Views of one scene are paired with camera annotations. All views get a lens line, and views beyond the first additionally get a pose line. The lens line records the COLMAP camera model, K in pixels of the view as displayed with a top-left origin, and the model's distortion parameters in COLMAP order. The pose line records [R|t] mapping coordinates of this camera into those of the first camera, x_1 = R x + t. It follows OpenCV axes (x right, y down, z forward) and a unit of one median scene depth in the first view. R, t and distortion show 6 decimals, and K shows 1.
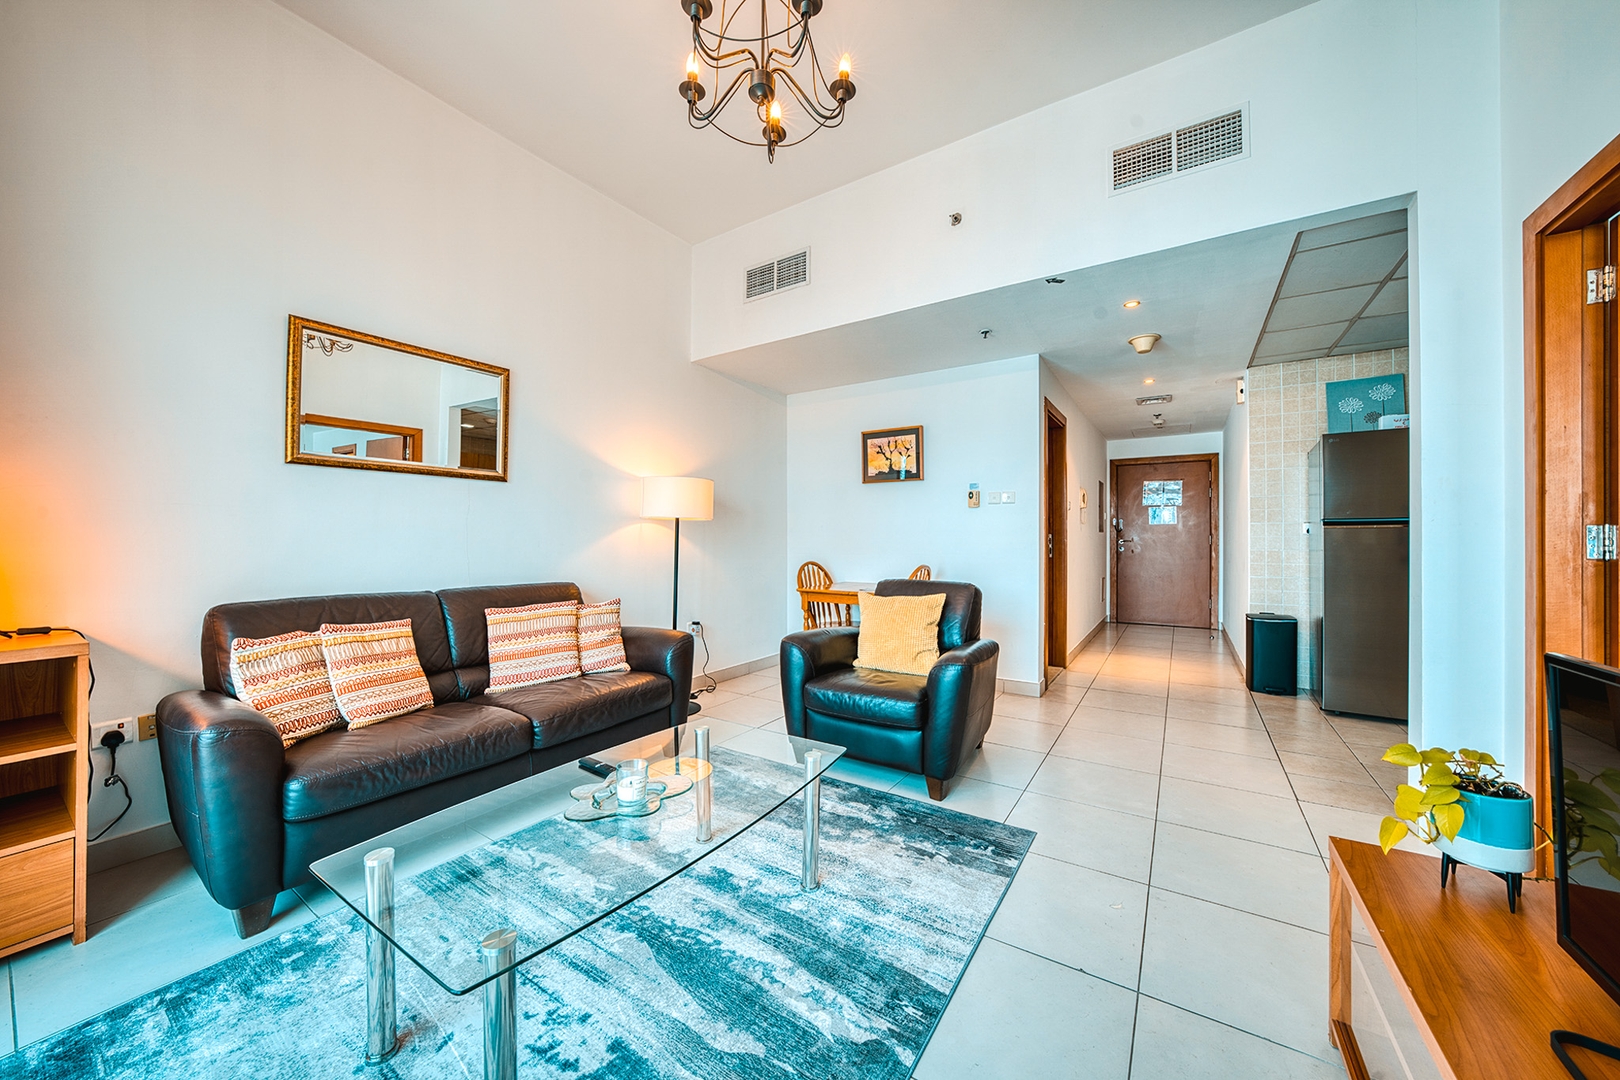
lens RADIAL K [[556.2, 0, 801.4], [0, 556.2, 523.8], [0, 0, 1]] dist [-0.027393, 0.004733]
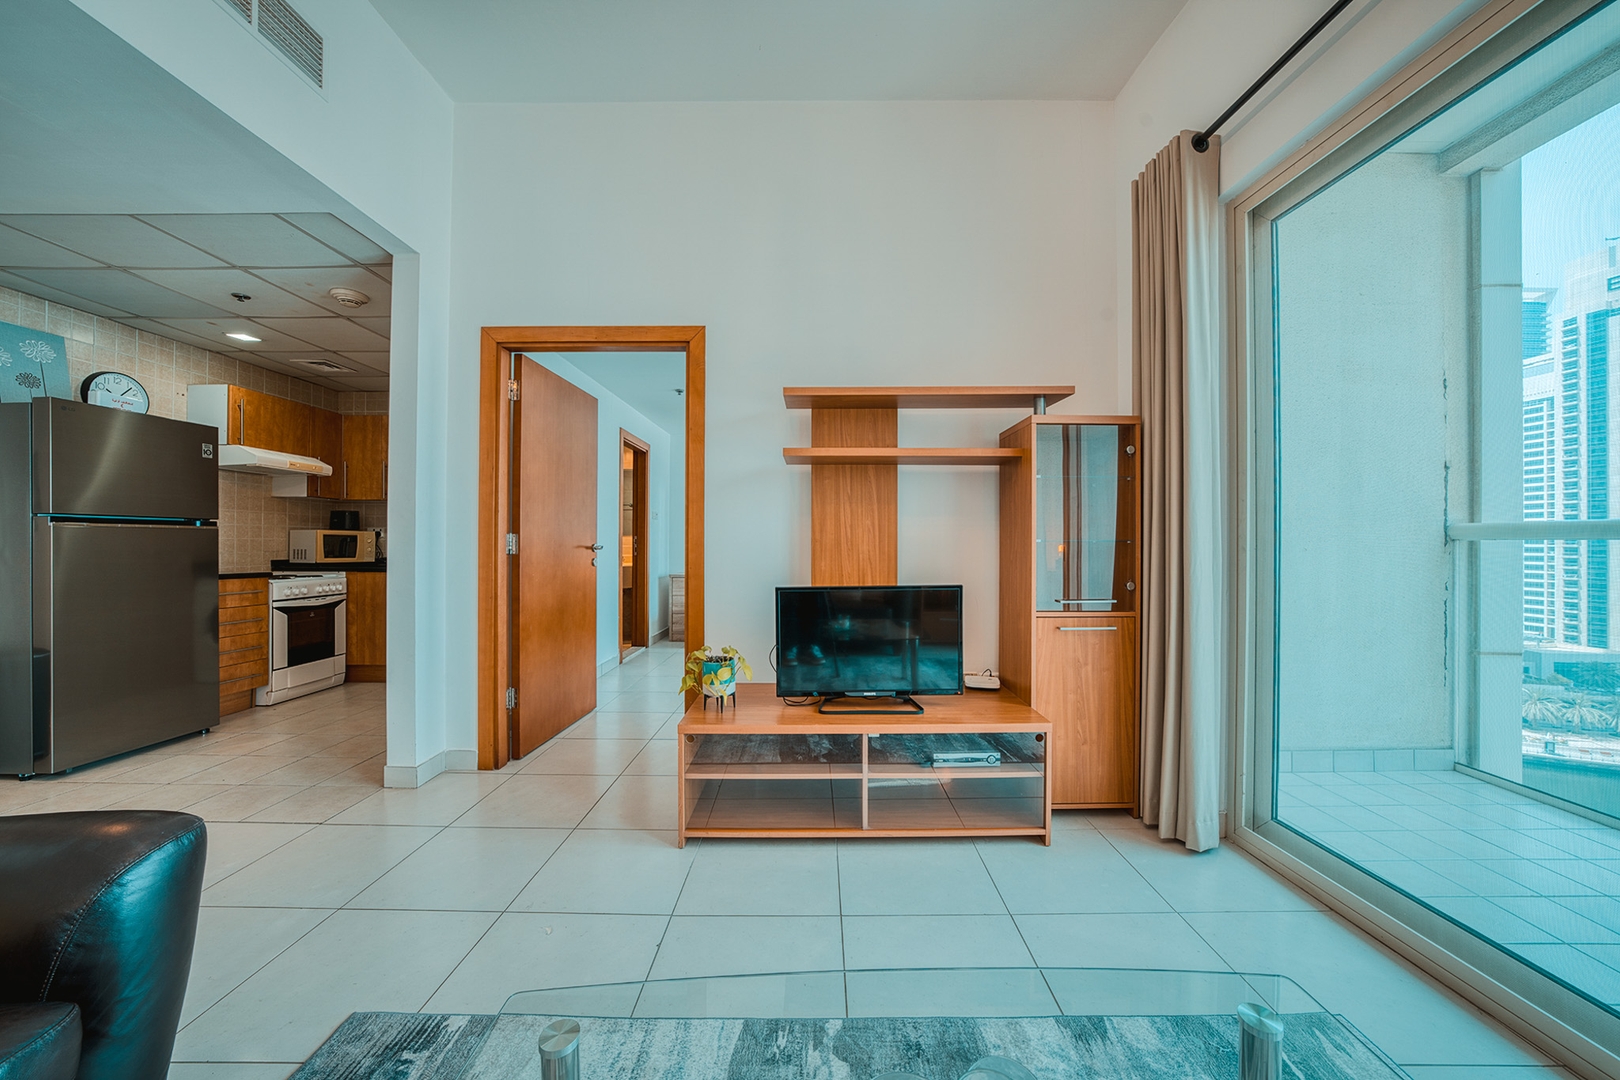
lens RADIAL K [[575.0, 0, 821.8], [0, 575.0, 537.0], [0, 0, 1]] dist [-0.029020, 0.005761]
pose [[-0.560245, 0.005080, 0.828311, -0.298065], [-0.025243, 0.999412, -0.023203, 0.017304], [-0.827942, -0.033908, -0.559788, 0.692542]]
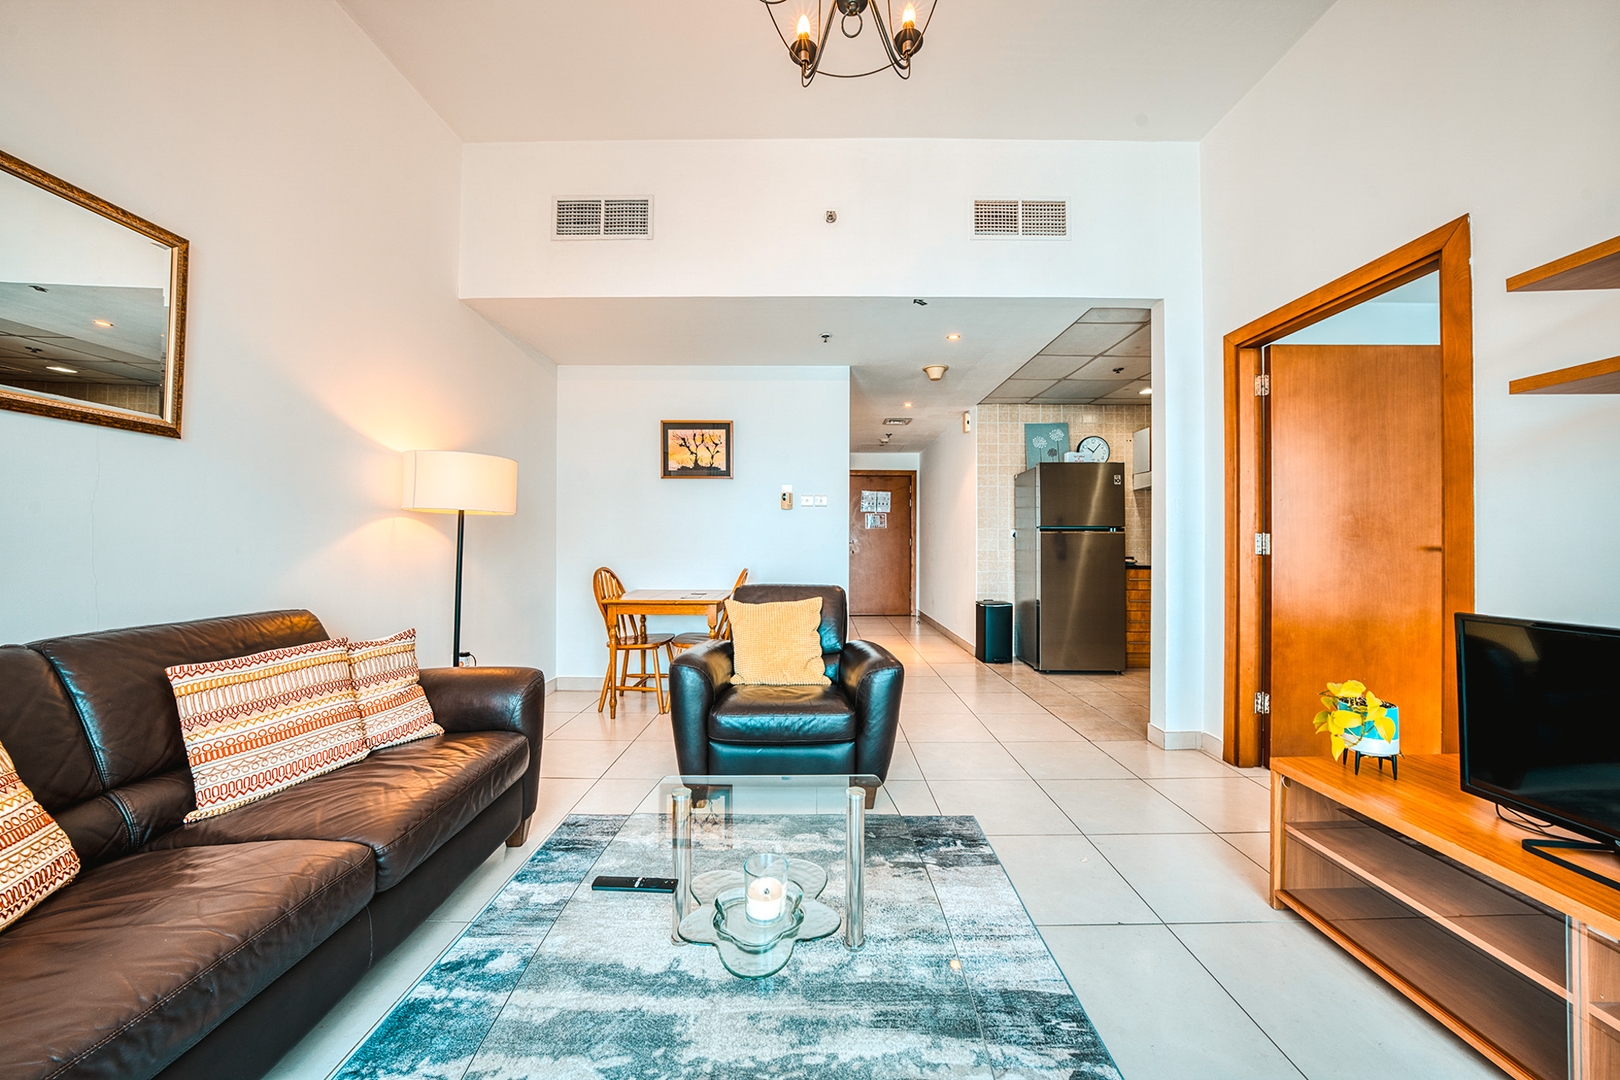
lens RADIAL K [[570.0, 0, 803.5], [0, 570.0, 526.9], [0, 0, 1]] dist [-0.027153, 0.005442]
pose [[0.837911, 0.014932, 0.545602, -0.343030], [-0.016611, 0.999860, -0.001855, 0.005465], [-0.545554, -0.007509, 0.838042, 0.194976]]
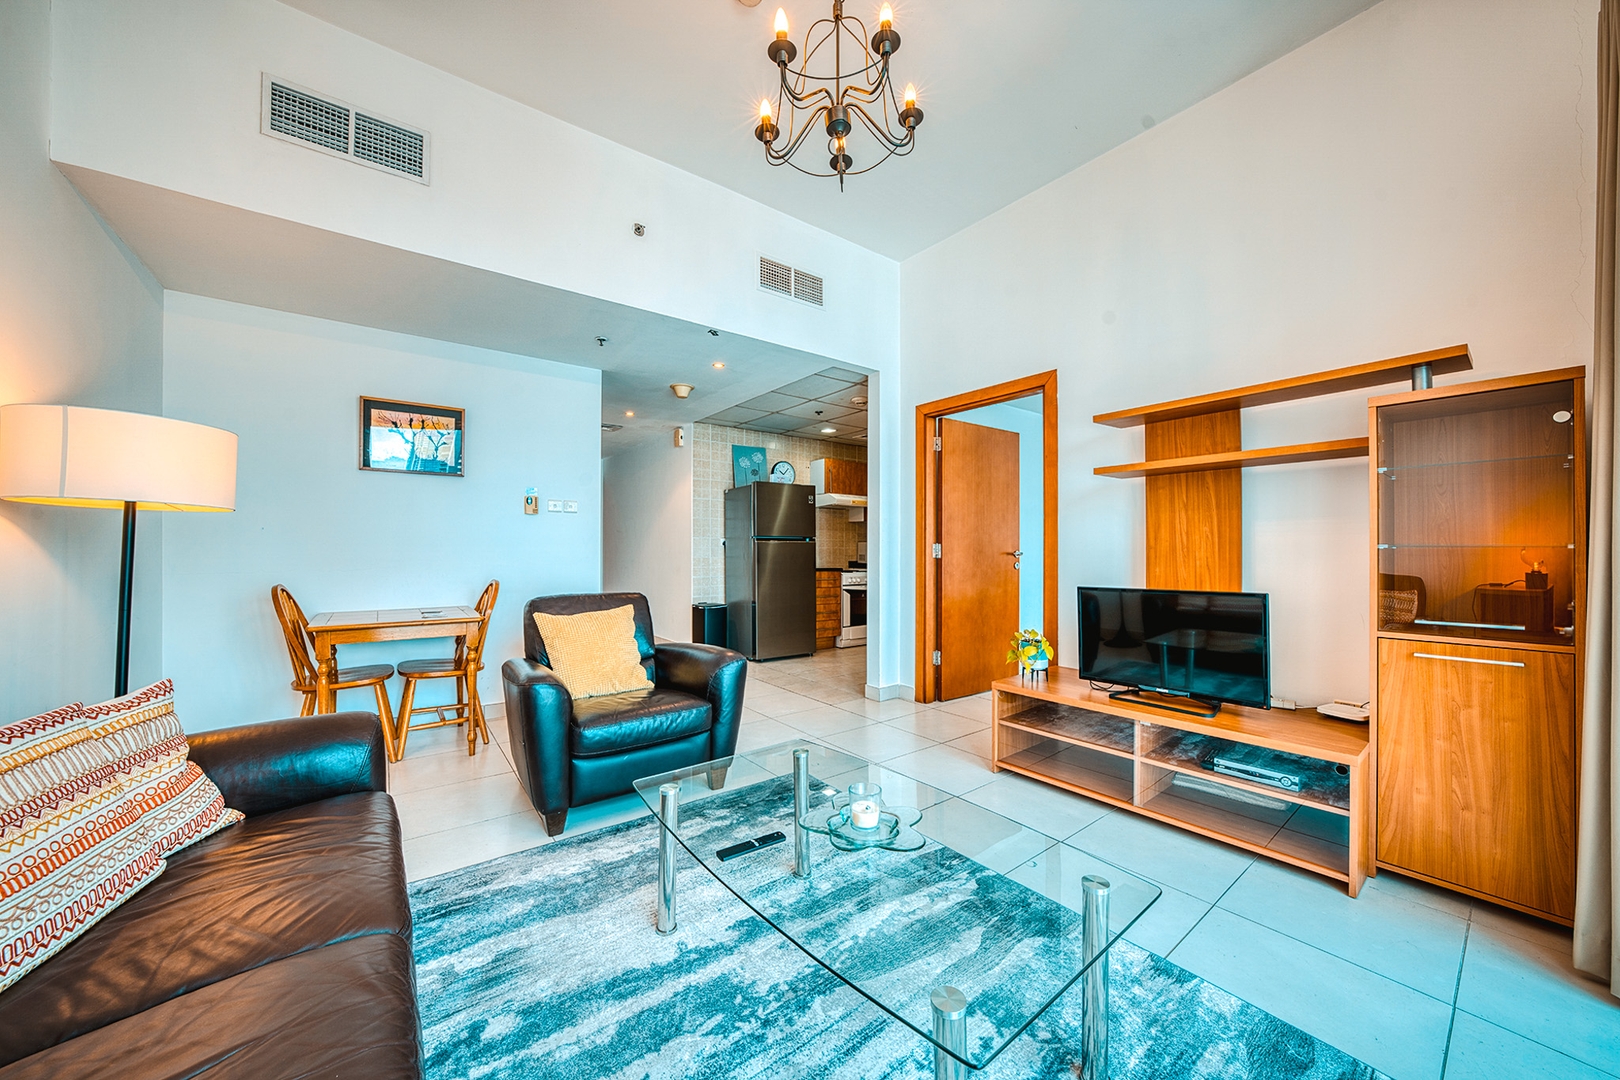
lens RADIAL K [[576.9, 0, 805.2], [0, 576.9, 535.7], [0, 0, 1]] dist [-0.026426, 0.005919]
pose [[0.333528, 0.021970, 0.942484, -0.660503], [-0.026321, 0.999556, -0.013986, 0.010840], [-0.942373, -0.020143, 0.333958, 0.402374]]
